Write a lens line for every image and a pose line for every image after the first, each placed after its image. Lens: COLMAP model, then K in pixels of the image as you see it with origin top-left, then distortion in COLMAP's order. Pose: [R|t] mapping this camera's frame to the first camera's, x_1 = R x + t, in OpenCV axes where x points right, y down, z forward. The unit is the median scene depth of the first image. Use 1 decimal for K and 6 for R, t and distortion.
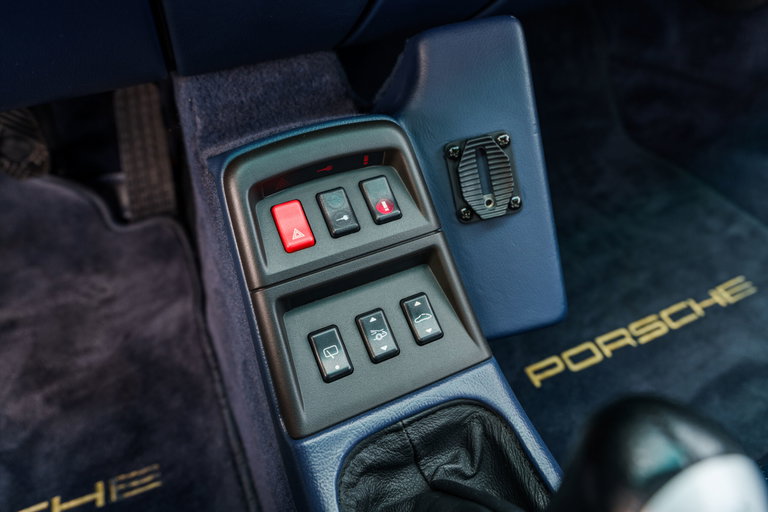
lens RADIAL K [[519.0, 0, 379.9], [0, 519.0, 254.7], [0, 0, 1]] dist [-0.002976, 0.001217]
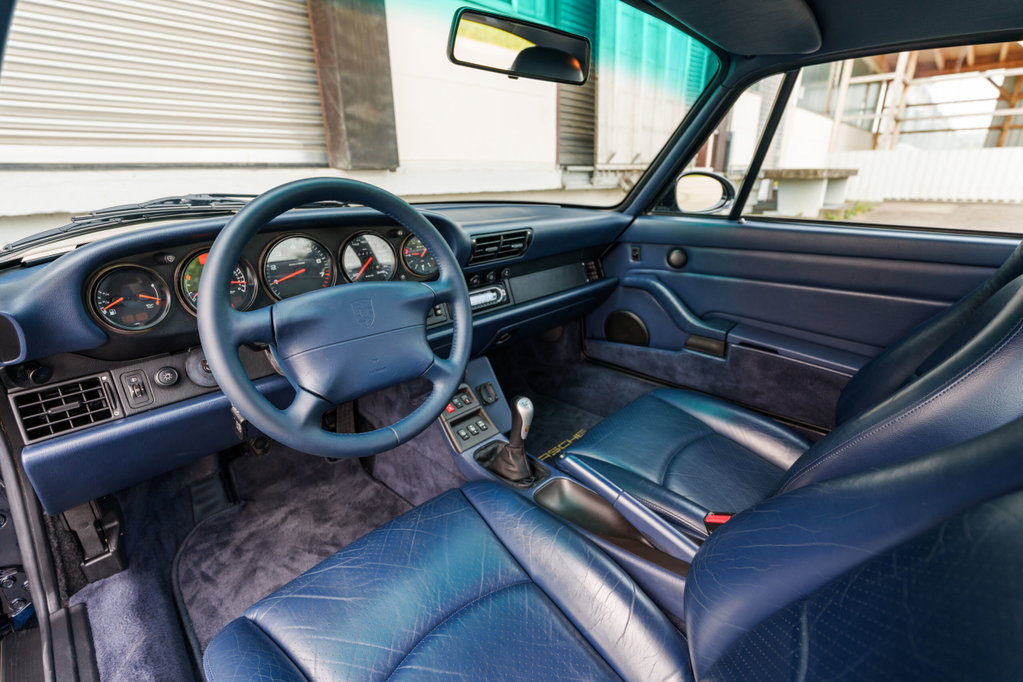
lens RADIAL K [[472.3, 0, 507.9], [0, 472.3, 332.0], [0, 0, 1]] dist [-0.002193, -0.000670]
pose [[0.933216, -0.124931, 0.336899, -0.807503], [0.265263, 0.871989, -0.411425, 0.972144], [-0.242372, 0.473315, 0.846893, -2.317920]]
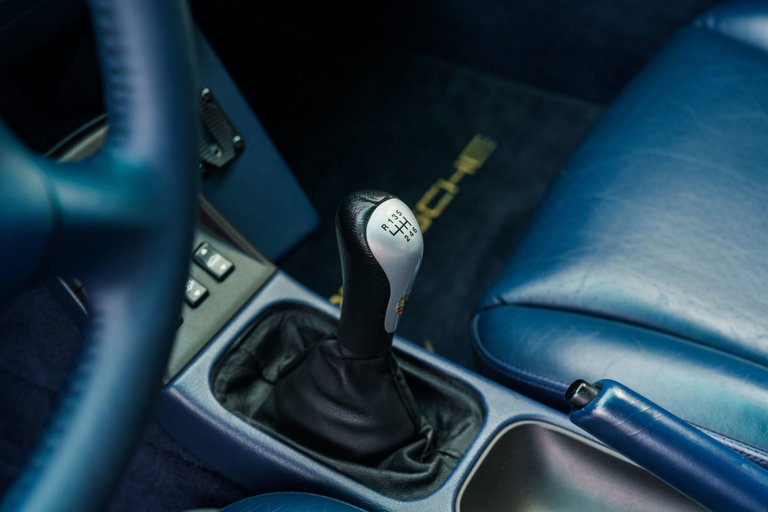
lens RADIAL K [[1183.6, 0, 384.9], [0, 1183.6, 255.1], [0, 0, 1]] dist [0.059753, 0.000000]
pose [[0.828762, -0.397777, 0.393608, -0.587342], [0.416303, 0.908285, 0.041358, 0.147646], [-0.373960, 0.129585, 0.918347, -1.461282]]
